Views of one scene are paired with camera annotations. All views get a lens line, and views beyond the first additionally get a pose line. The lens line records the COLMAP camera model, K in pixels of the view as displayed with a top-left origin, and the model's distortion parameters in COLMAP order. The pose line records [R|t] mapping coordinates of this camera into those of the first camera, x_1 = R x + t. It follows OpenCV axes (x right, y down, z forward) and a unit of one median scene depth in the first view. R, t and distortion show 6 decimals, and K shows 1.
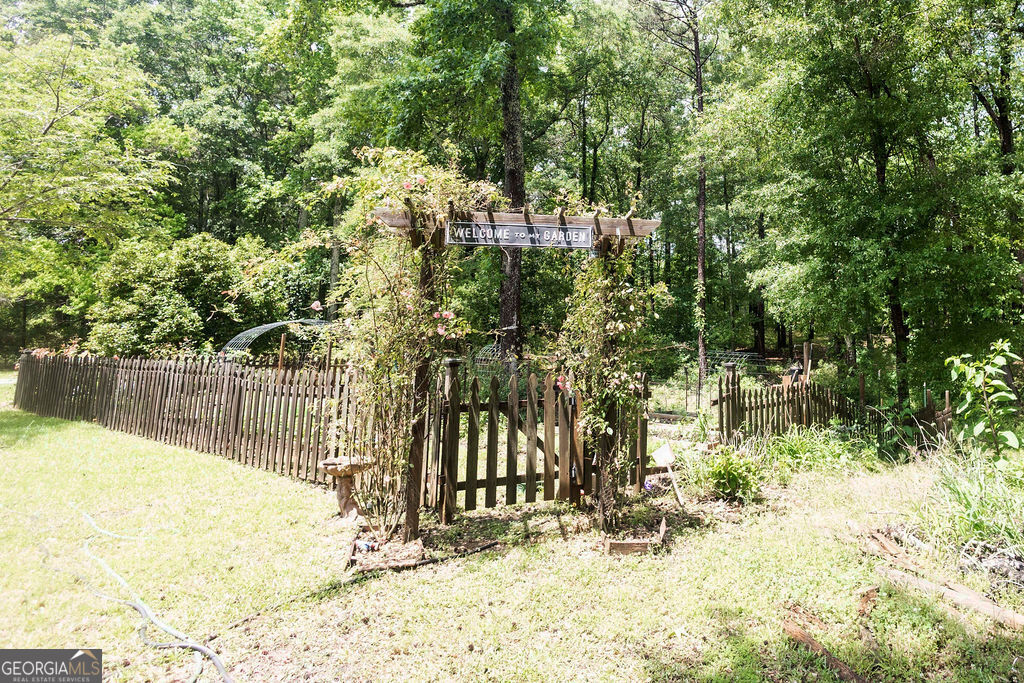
lens RADIAL K [[472.4, 0, 511.9], [0, 472.4, 340.6], [0, 0, 1]] dist [0.002960, 0.001578]
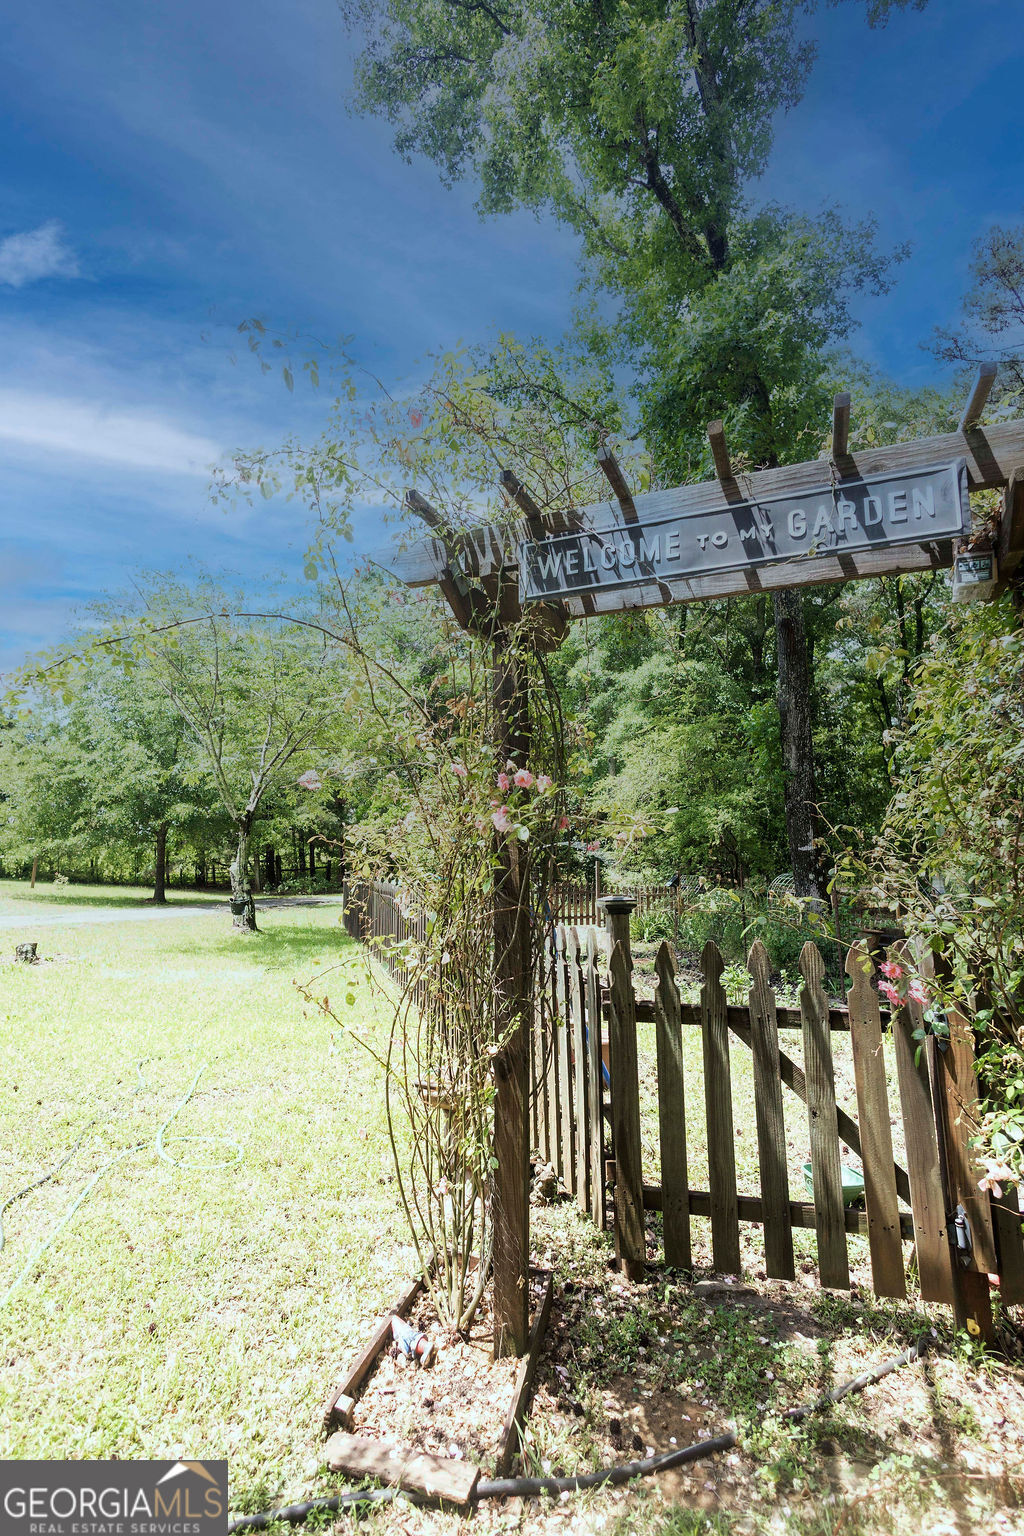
lens RADIAL K [[708.6, 0, 477.0], [0, 708.6, 723.5], [0, 0, 1]] dist [0.002960, 0.001578]
pose [[0.915377, -0.066315, -0.397097, 0.039474], [-0.009274, 0.982605, -0.185475, 0.004489], [0.402490, 0.173462, 0.898840, 0.341415]]
